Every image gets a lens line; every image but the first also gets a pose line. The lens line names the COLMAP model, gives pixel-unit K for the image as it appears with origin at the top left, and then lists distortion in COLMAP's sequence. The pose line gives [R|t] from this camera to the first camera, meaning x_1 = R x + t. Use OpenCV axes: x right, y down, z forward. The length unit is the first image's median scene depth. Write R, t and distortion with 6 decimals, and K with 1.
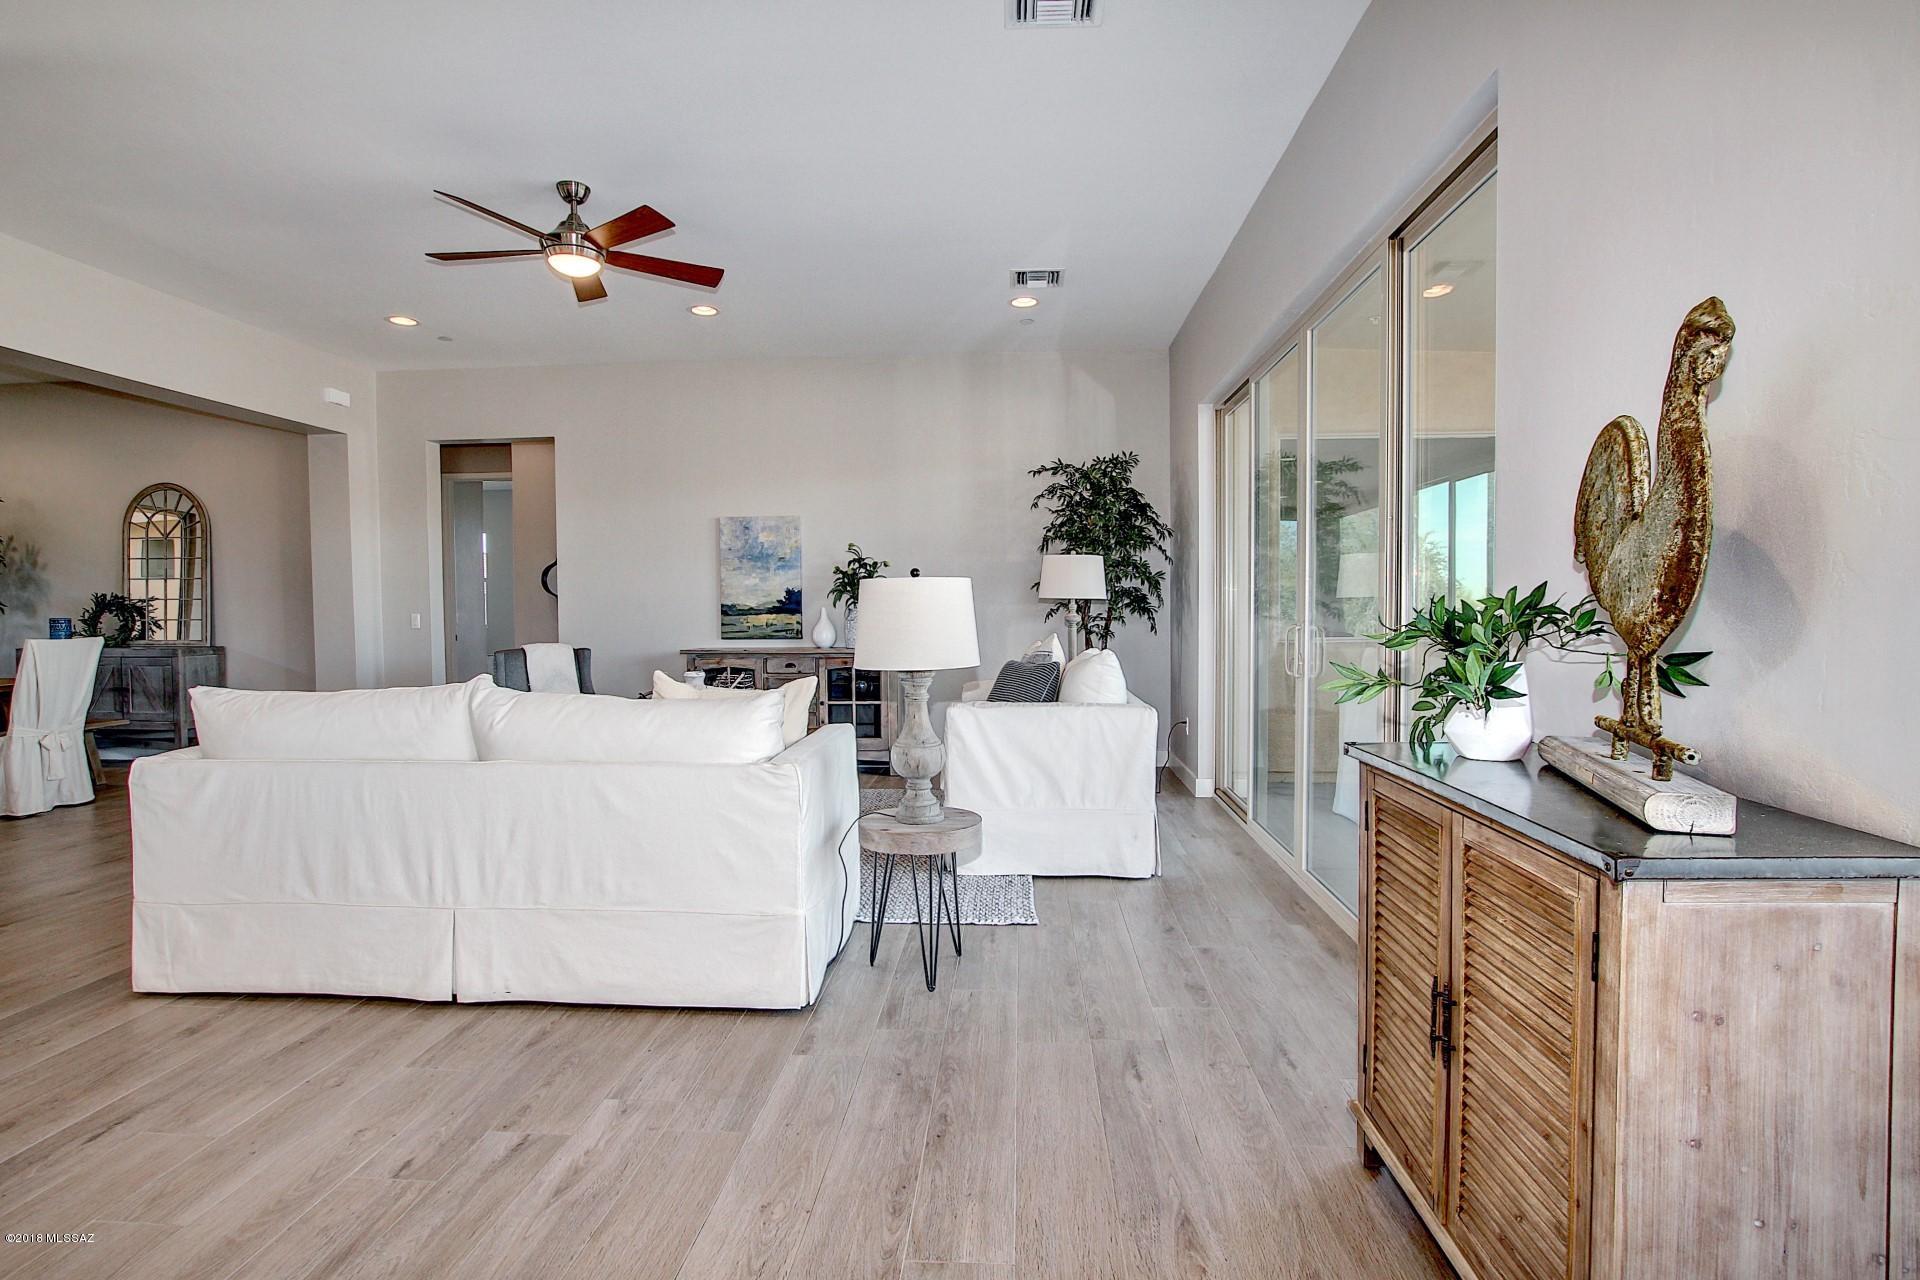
lens RADIAL K [[962.3, 0, 964.5], [0, 962.3, 630.8], [0, 0, 1]] dist [-0.025790, 0.000627]
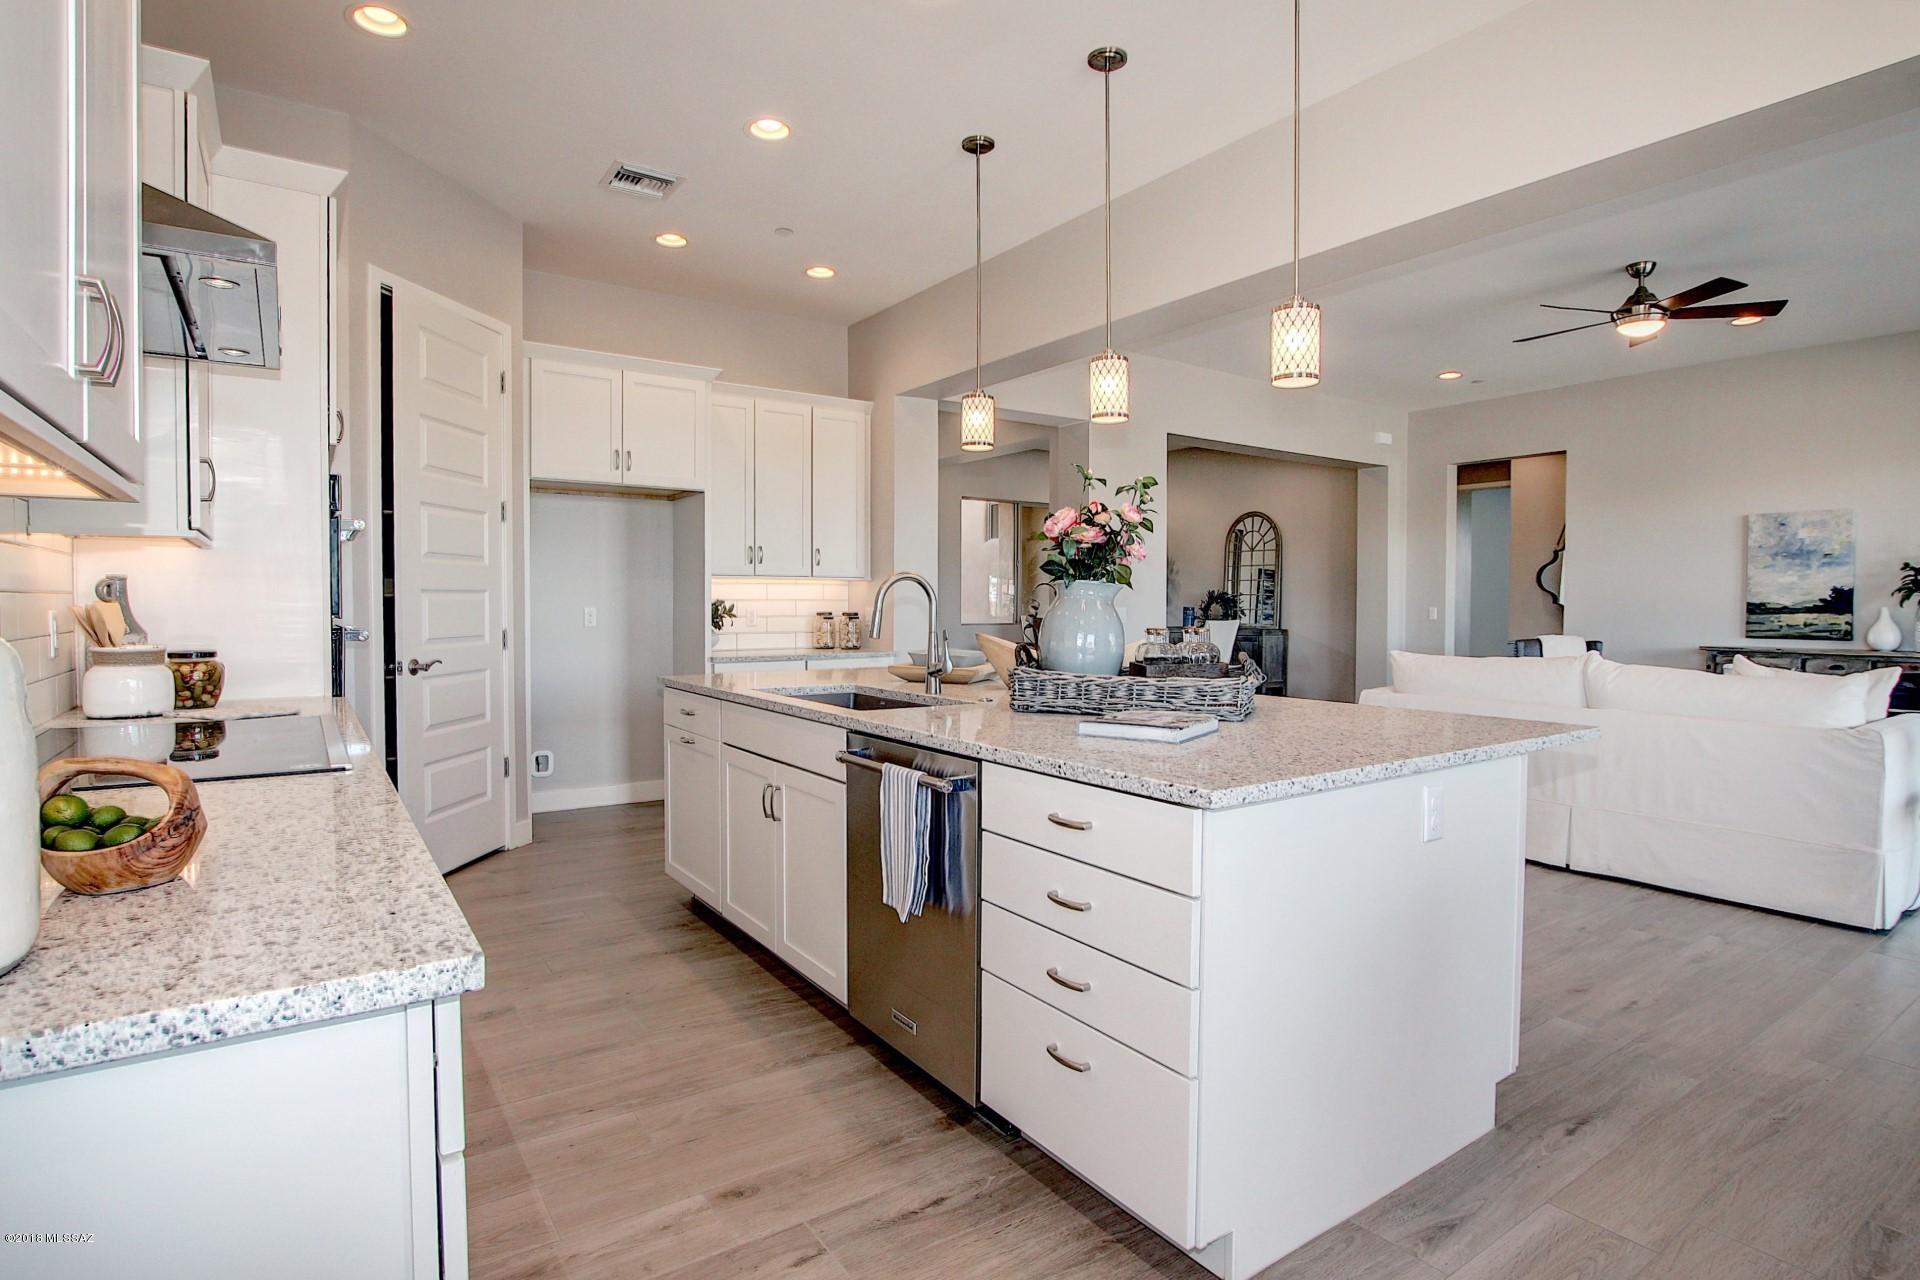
lens RADIAL K [[962.3, 0, 964.5], [0, 962.3, 630.8], [0, 0, 1]] dist [-0.025790, 0.000627]
pose [[0.619305, 0.032143, -0.784492, 0.013250], [-0.027596, 0.999435, 0.019165, 0.005319], [0.784665, 0.009780, 0.619843, -0.241536]]
